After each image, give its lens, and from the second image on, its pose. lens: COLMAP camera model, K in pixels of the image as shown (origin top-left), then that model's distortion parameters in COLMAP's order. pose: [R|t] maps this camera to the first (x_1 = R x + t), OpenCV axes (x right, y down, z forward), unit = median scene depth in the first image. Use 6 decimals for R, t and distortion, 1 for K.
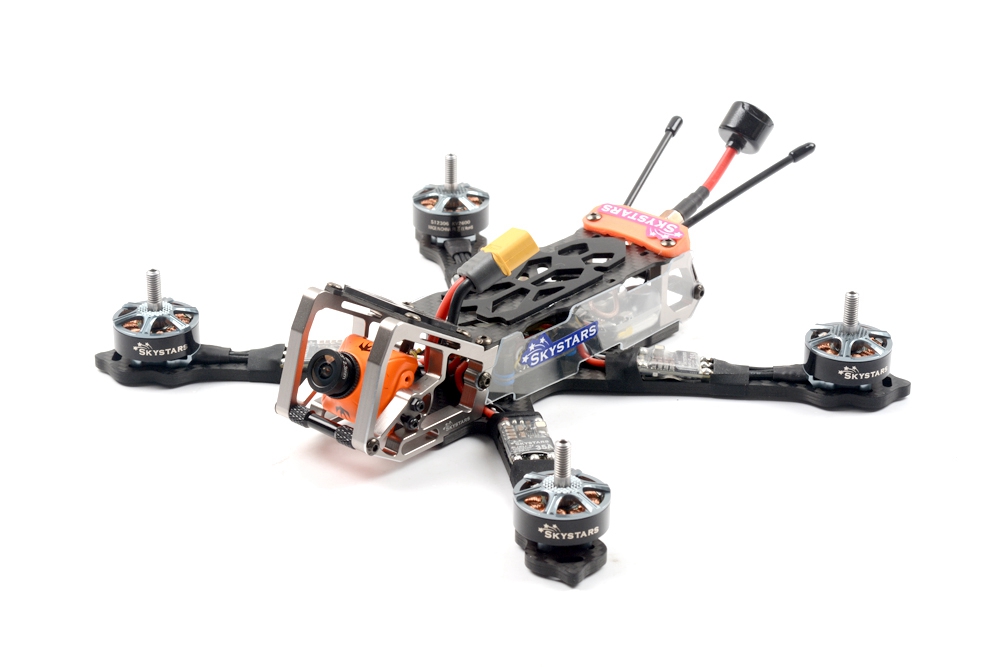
lens RADIAL K [[2849.4, 0, 496.9], [0, 2849.4, 330.6], [0, 0, 1]] dist [-0.045271, 0.000000]
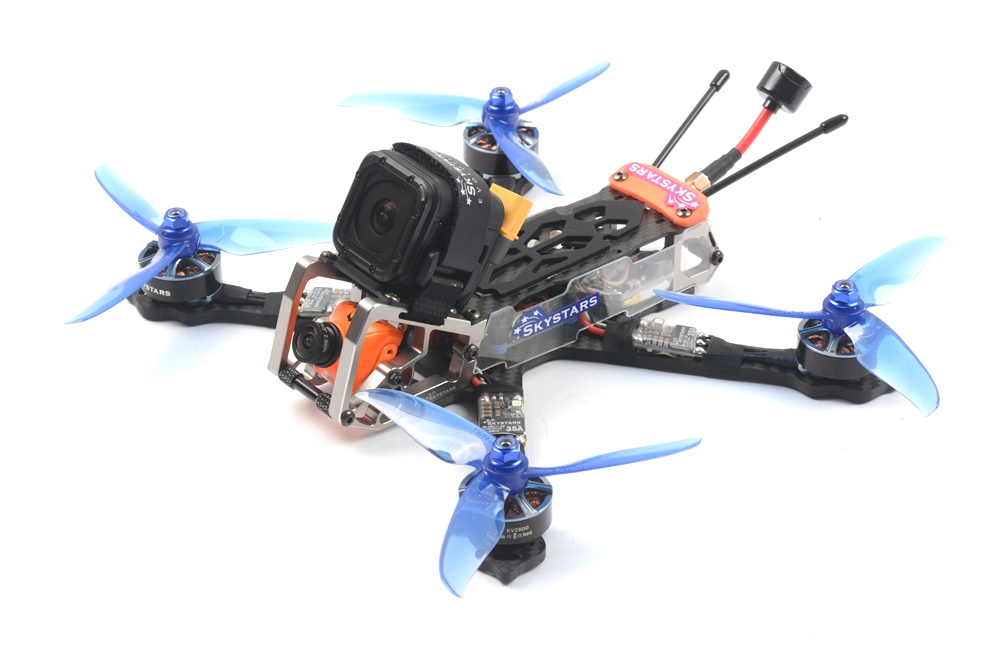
lens RADIAL K [[2849.4, 0, 502.0], [0, 2849.4, 336.6], [0, 0, 1]] dist [-0.045271, 0.000000]
pose [[0.988205, 0.074481, -0.133806, 0.139492], [-0.056817, 0.989714, 0.131295, -0.120297], [0.142208, -0.122144, 0.982272, -0.010116]]
